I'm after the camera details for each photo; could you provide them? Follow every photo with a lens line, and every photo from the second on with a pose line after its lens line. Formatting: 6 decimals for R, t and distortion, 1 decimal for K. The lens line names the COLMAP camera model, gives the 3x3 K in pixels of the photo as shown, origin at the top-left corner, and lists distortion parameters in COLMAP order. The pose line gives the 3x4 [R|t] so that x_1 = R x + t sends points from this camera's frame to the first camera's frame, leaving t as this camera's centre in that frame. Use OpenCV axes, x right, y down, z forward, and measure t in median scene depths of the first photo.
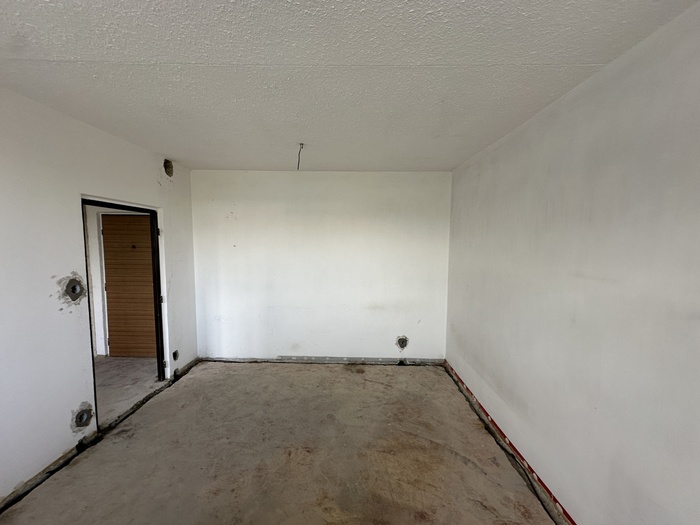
lens RADIAL K [[277.7, 0, 350.5], [0, 277.7, 263.6], [0, 0, 1]] dist [0.000671, 0.000278]
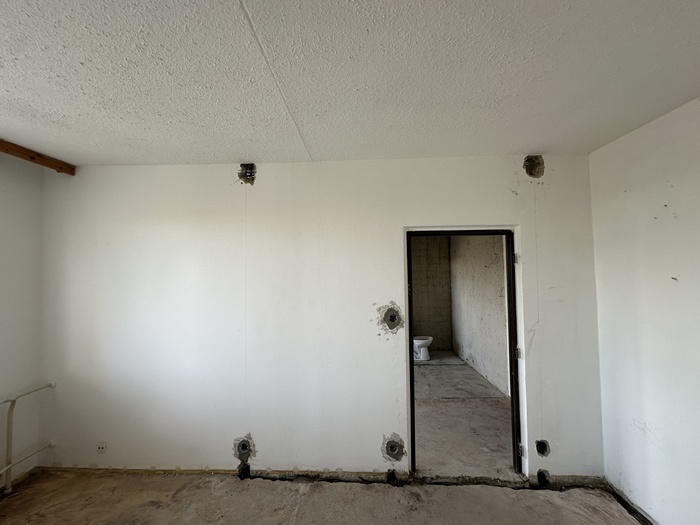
lens RADIAL K [[277.7, 0, 350.5], [0, 277.7, 263.6], [0, 0, 1]] dist [0.000671, 0.000278]
pose [[-0.028634, -0.043097, -0.998660, 0.047680], [-0.066257, 0.996955, -0.041123, -0.041084], [0.997392, 0.064991, -0.031402, 0.589548]]
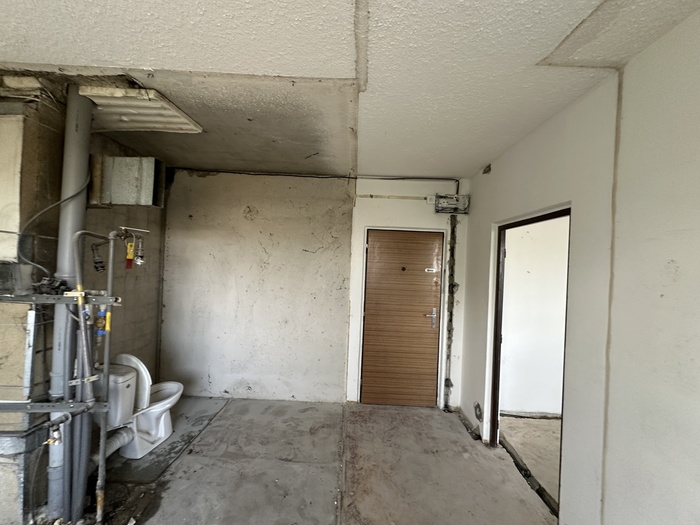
lens RADIAL K [[277.7, 0, 350.5], [0, 277.7, 263.6], [0, 0, 1]] dist [0.000671, 0.000278]
pose [[0.999421, 0.033751, -0.004336, -1.118118], [-0.033987, 0.996358, -0.078203, -0.006637], [0.001680, 0.078305, 0.996928, 0.204055]]
